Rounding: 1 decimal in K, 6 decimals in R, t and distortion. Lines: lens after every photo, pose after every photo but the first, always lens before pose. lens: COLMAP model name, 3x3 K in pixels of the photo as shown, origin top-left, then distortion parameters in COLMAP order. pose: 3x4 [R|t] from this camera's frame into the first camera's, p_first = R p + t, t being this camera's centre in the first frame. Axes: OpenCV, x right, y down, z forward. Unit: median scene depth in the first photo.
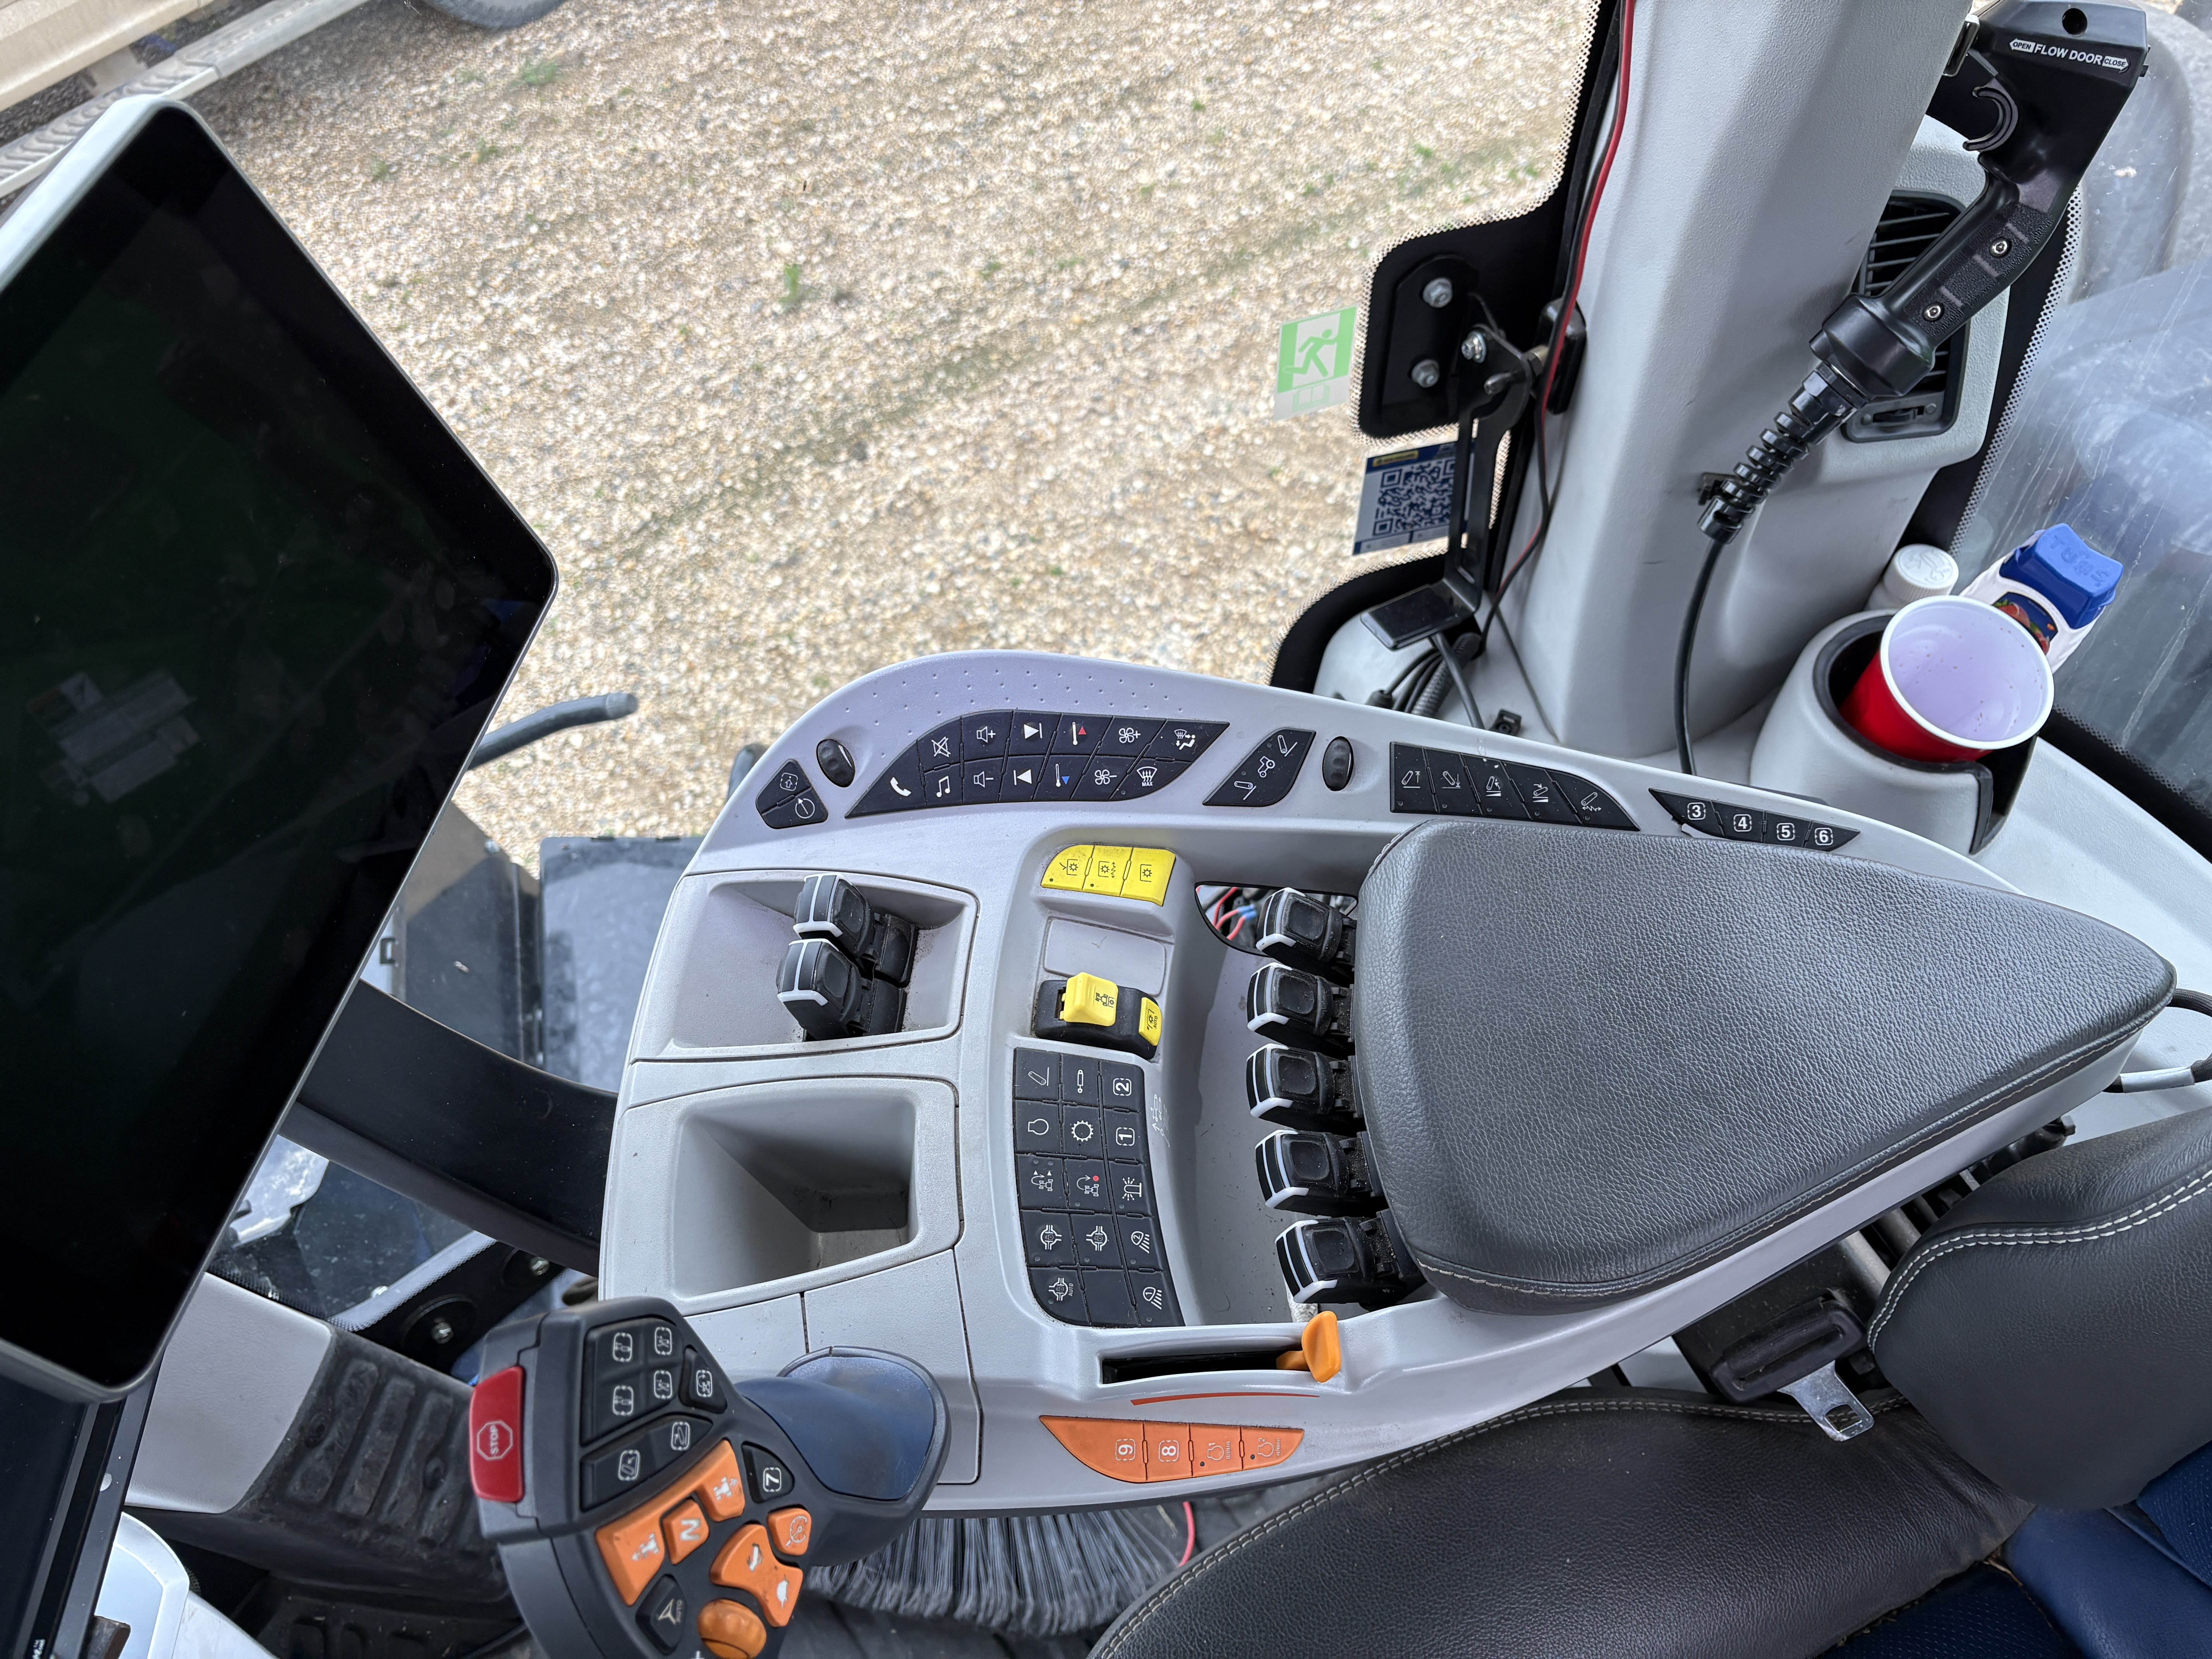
lens RADIAL K [[1754.1, 0, 1142.5], [0, 1754.1, 836.1], [0, 0, 1]] dist [0.023112, 0.008718]
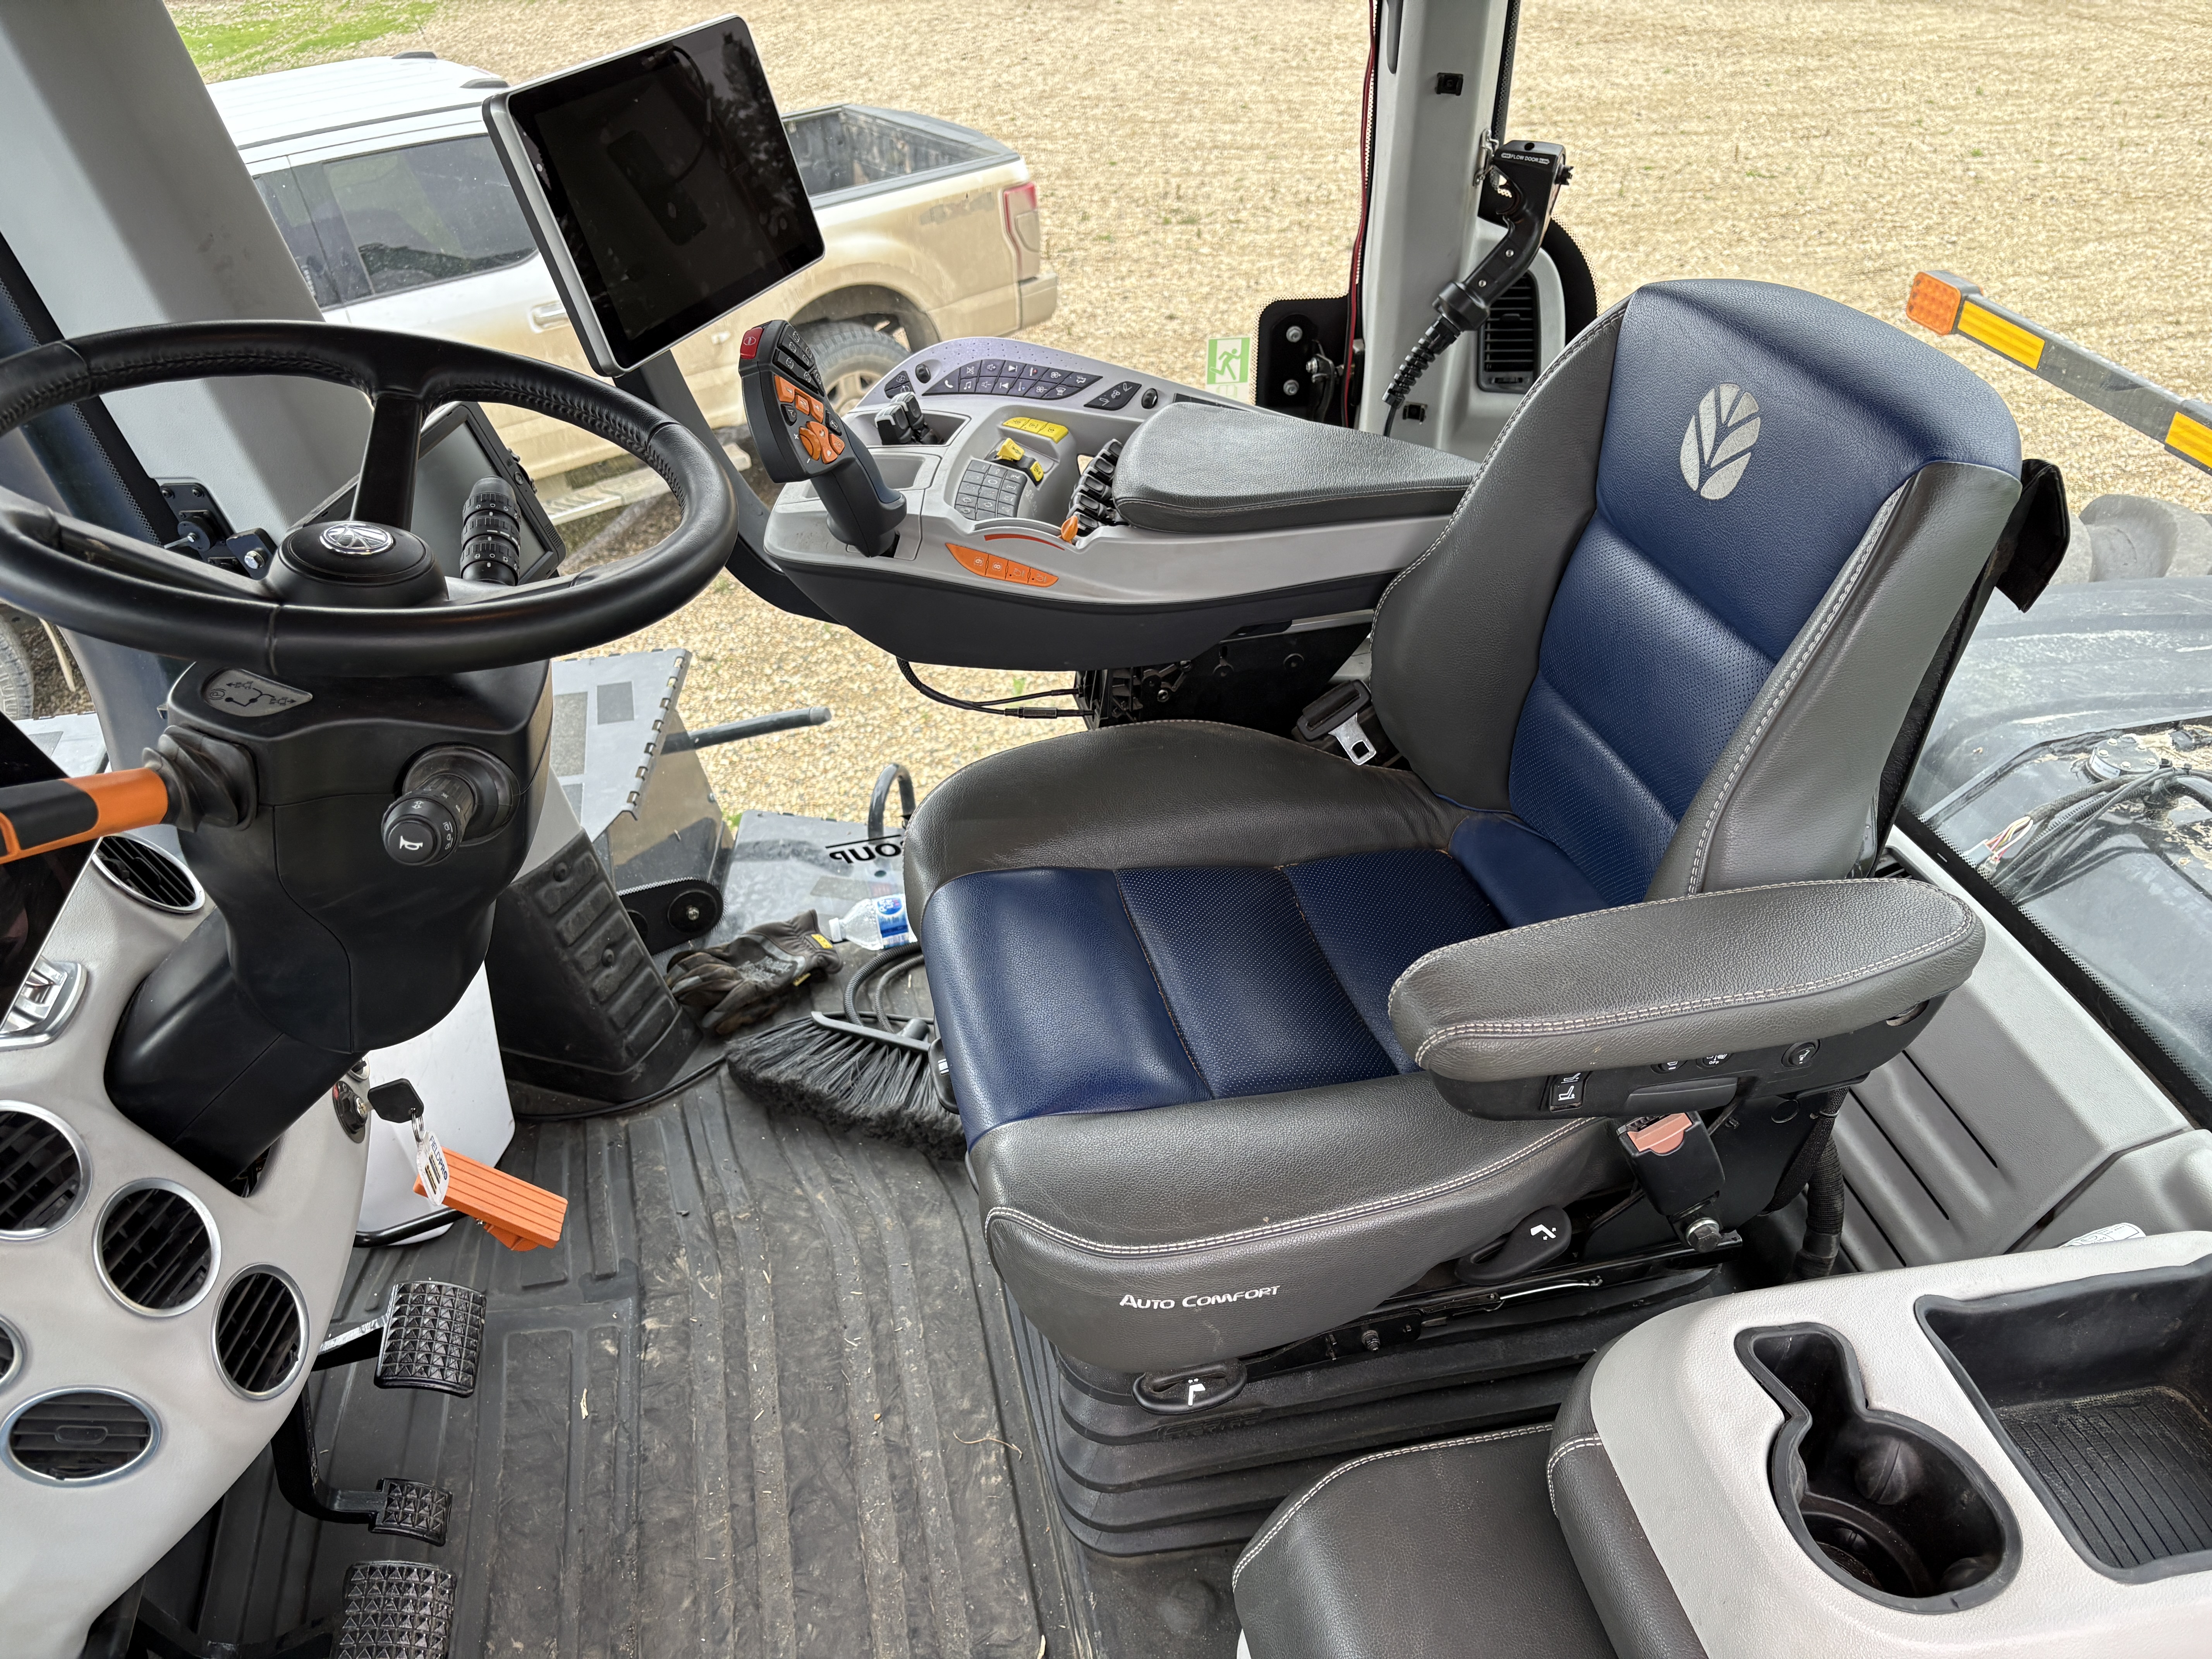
lens RADIAL K [[1685.3, 0, 1146.1], [0, 1685.3, 829.2], [0, 0, 1]] dist [0.052954, 0.001617]
pose [[0.983539, 0.134138, -0.121069, 0.047756], [-0.164882, 0.940338, -0.297623, 0.119169], [0.073923, 0.312686, 0.946976, -0.088819]]
